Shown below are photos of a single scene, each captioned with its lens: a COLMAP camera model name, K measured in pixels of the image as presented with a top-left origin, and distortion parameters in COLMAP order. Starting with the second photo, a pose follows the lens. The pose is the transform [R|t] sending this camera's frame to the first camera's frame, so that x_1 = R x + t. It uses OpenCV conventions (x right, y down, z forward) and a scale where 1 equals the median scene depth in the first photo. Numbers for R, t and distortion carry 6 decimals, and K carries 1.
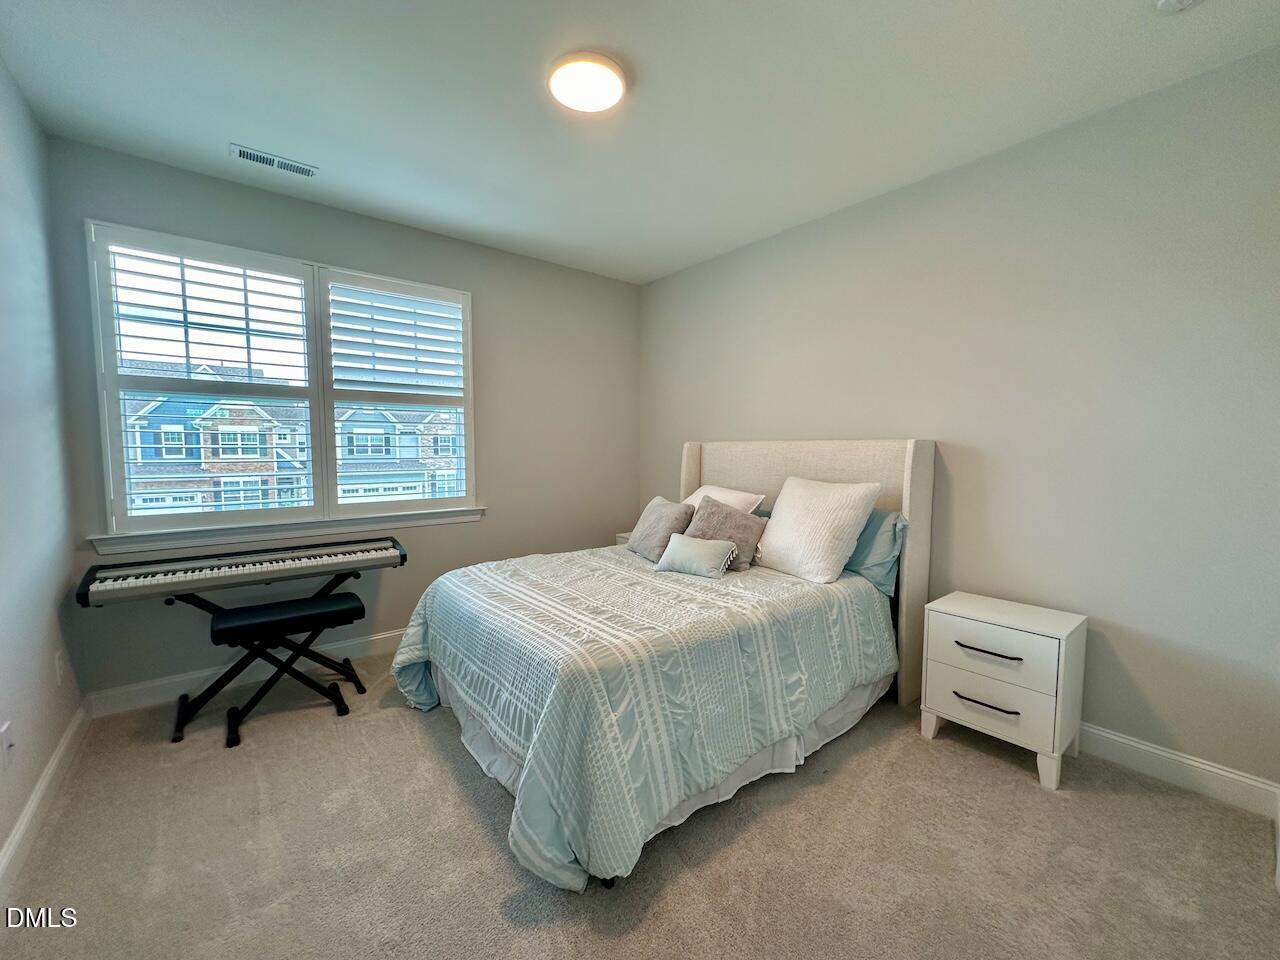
lens RADIAL K [[510.8, 0, 636.9], [0, 510.8, 481.1], [0, 0, 1]] dist [0.000404, 0.000343]
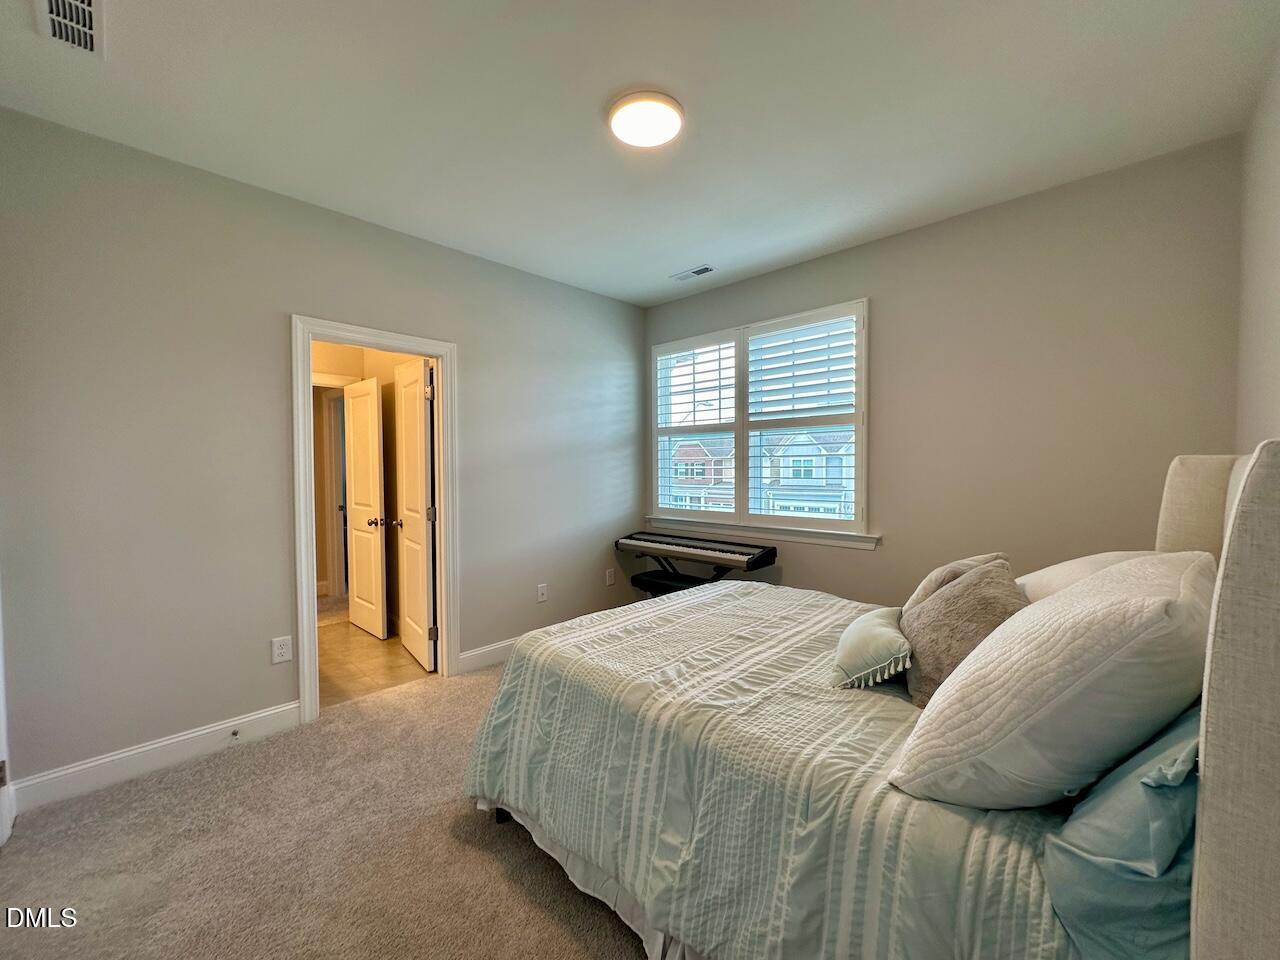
lens RADIAL K [[510.8, 0, 636.9], [0, 510.8, 481.1], [0, 0, 1]] dist [0.000404, 0.000343]
pose [[0.124483, 0.026653, -0.991864, 0.642340], [-0.058996, 0.998069, 0.019416, -0.043697], [0.990466, 0.056100, 0.125815, 0.600355]]
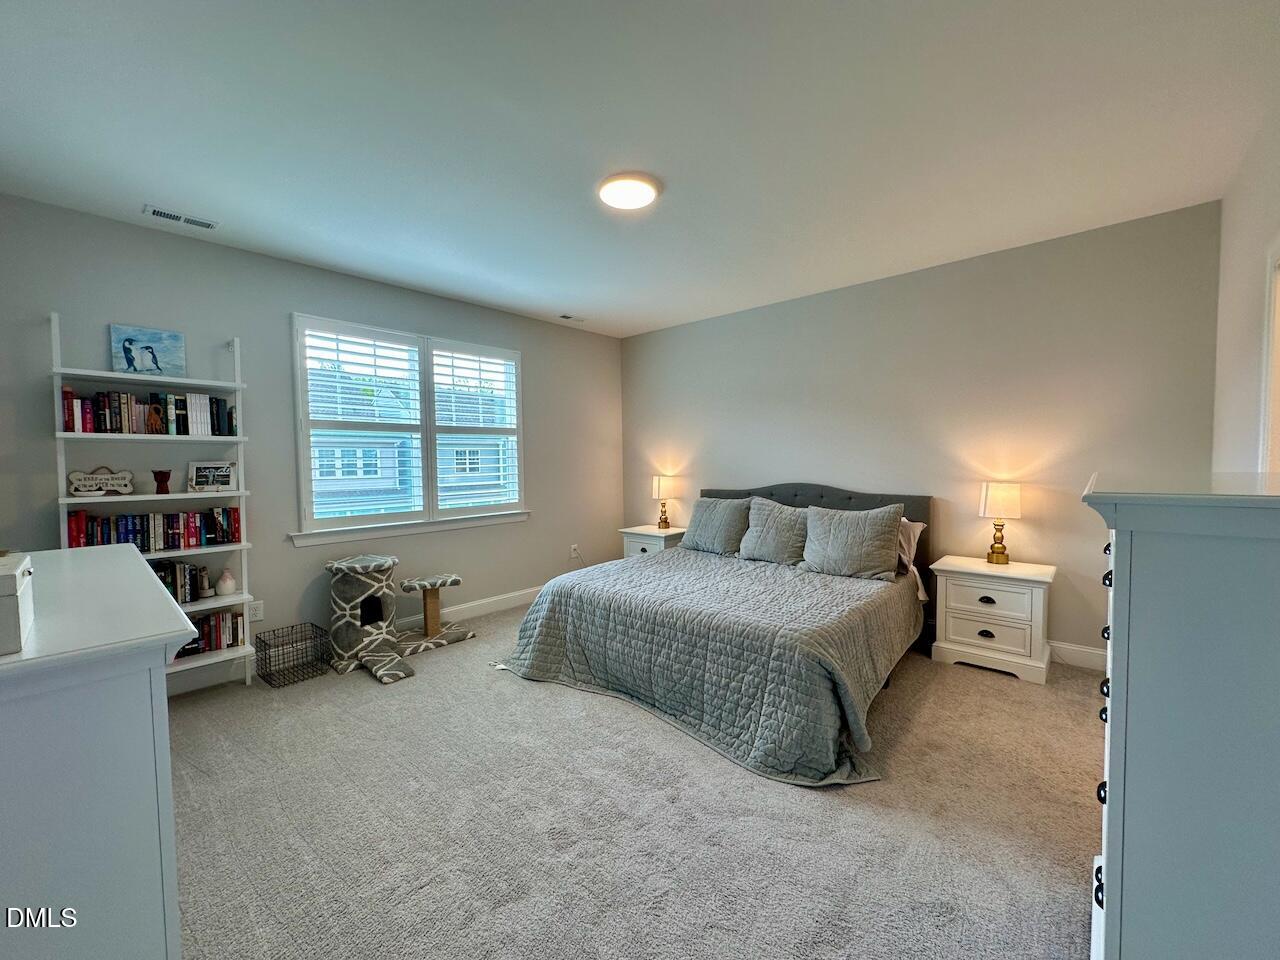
lens RADIAL K [[510.8, 0, 636.9], [0, 510.8, 481.1], [0, 0, 1]] dist [0.000404, 0.000343]
pose [[0.987527, -0.020410, 0.156122, -0.287678], [0.025241, 0.999260, -0.029027, 0.025816], [-0.155414, 0.032606, 0.987311, -0.470443]]
